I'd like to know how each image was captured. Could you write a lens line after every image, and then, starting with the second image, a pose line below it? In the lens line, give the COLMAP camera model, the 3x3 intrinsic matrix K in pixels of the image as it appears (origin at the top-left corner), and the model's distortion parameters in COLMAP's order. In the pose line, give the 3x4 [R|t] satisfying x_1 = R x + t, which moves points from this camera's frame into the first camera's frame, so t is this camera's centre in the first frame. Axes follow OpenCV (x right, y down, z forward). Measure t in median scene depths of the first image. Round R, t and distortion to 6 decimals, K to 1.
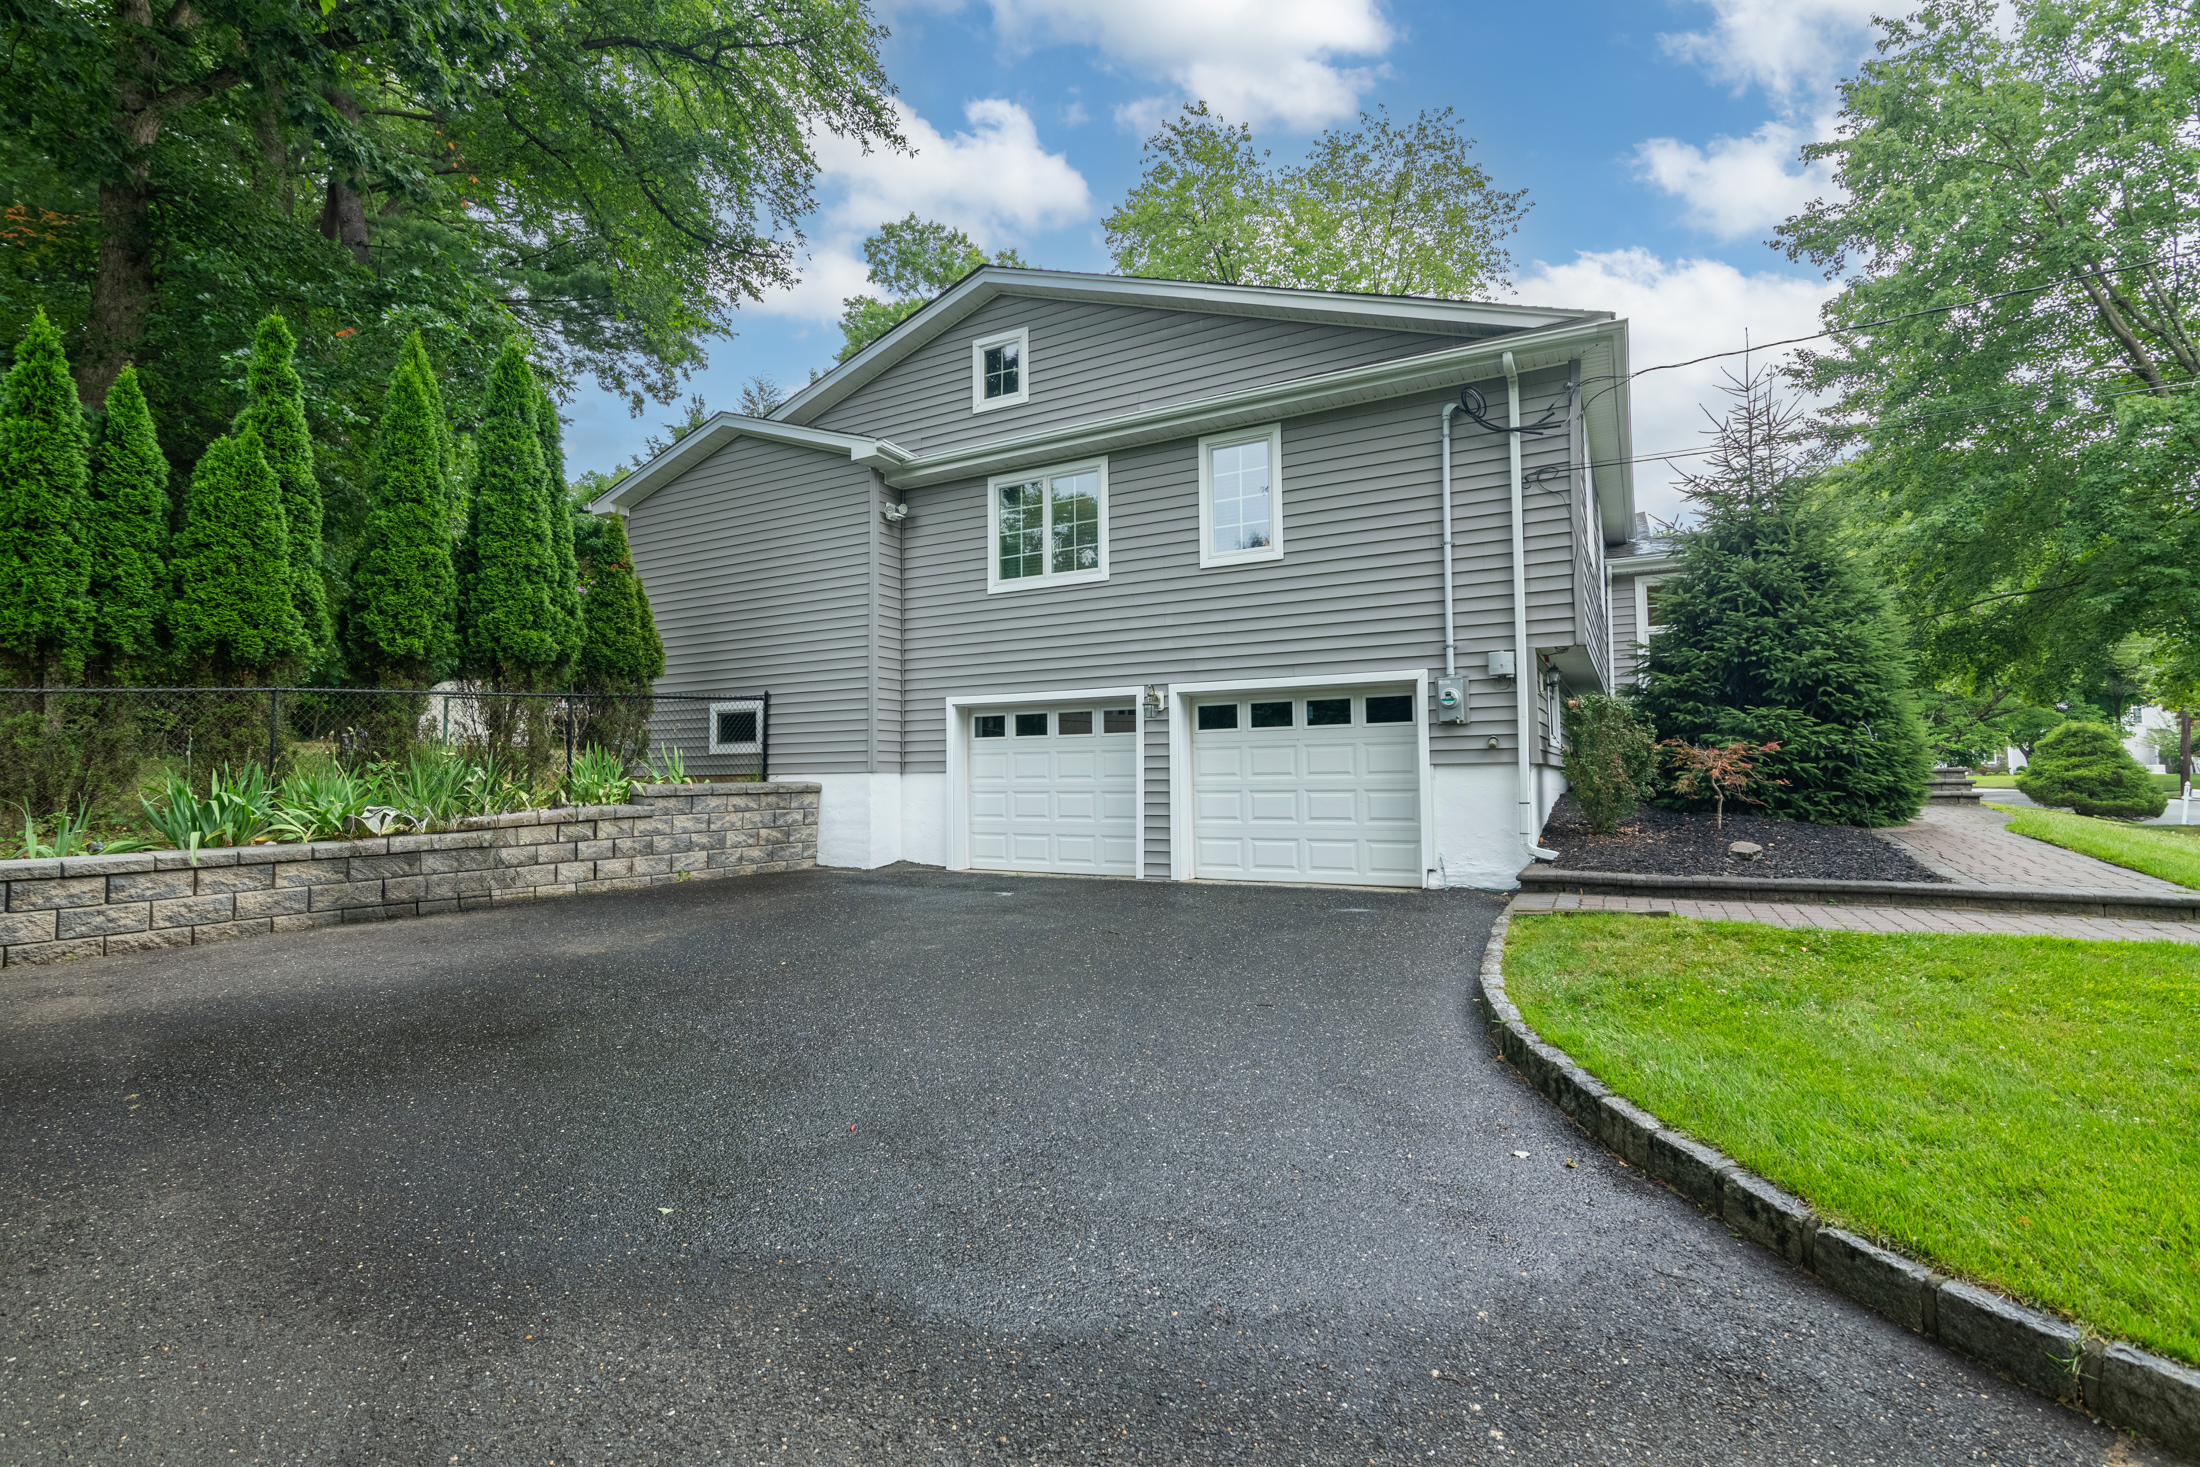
lens RADIAL K [[1015.7, 0, 1106.2], [0, 1015.7, 734.5], [0, 0, 1]] dist [-0.001527, 0.000099]
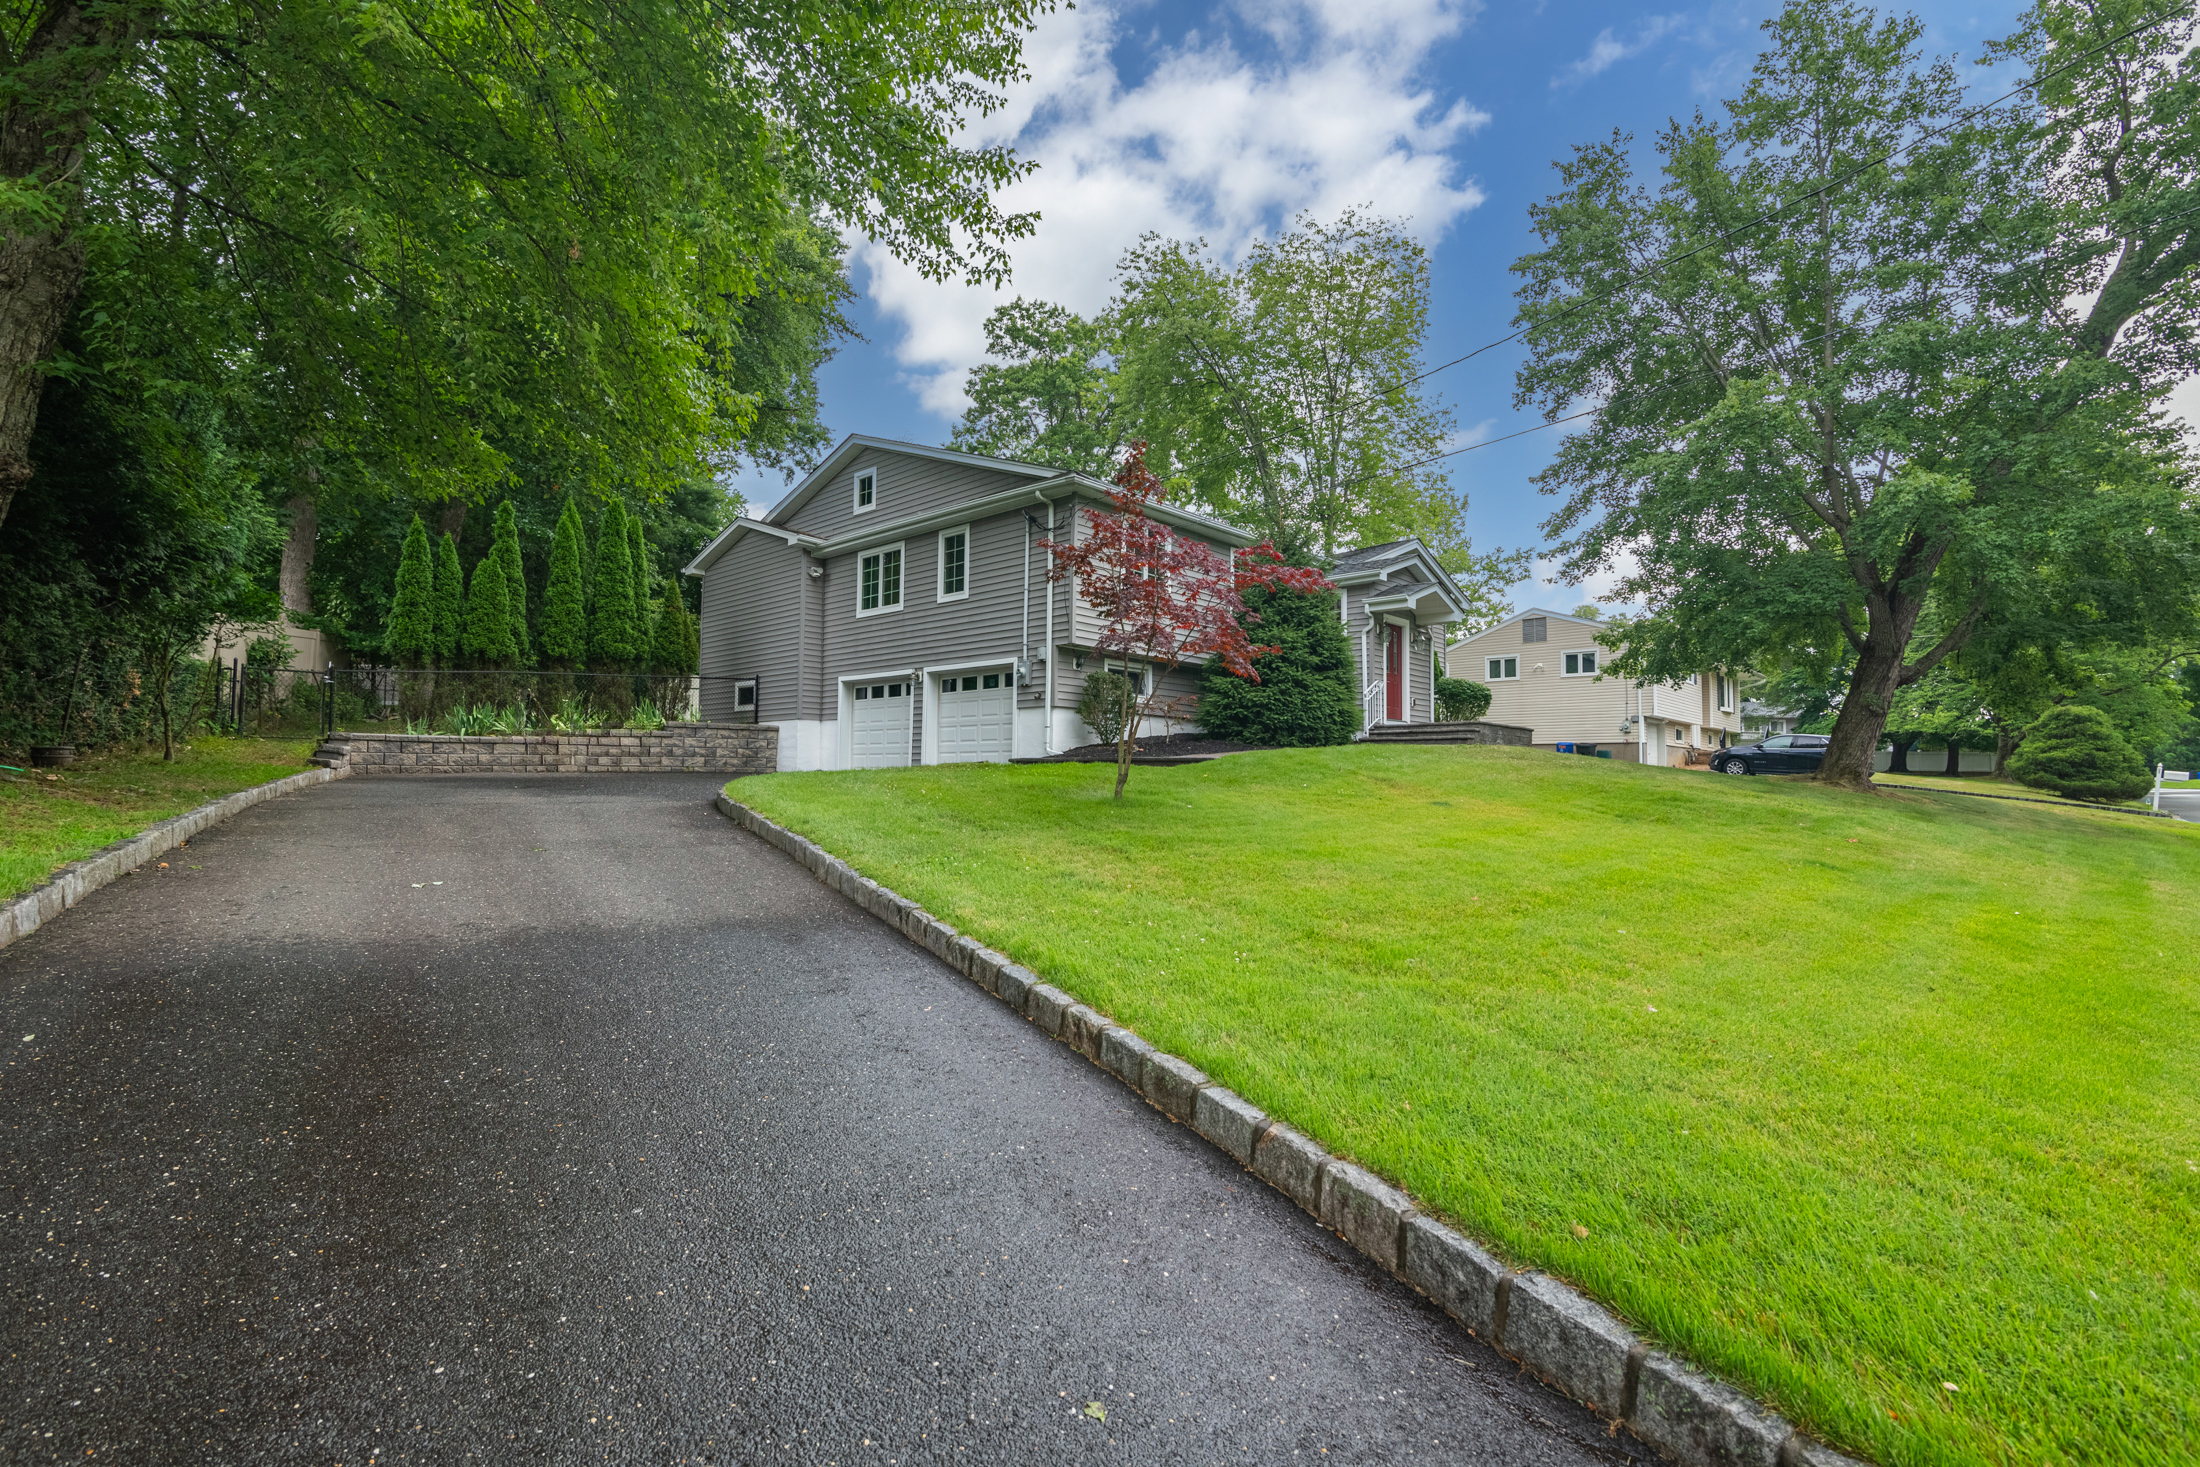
lens RADIAL K [[1015.7, 0, 1093.7], [0, 1015.7, 734.3], [0, 0, 1]] dist [-0.001527, 0.000099]
pose [[0.969153, 0.007033, -0.246361, 0.739382], [-0.006695, 0.999975, 0.002207, 0.058637], [0.246370, -0.000490, 0.969176, -0.628845]]
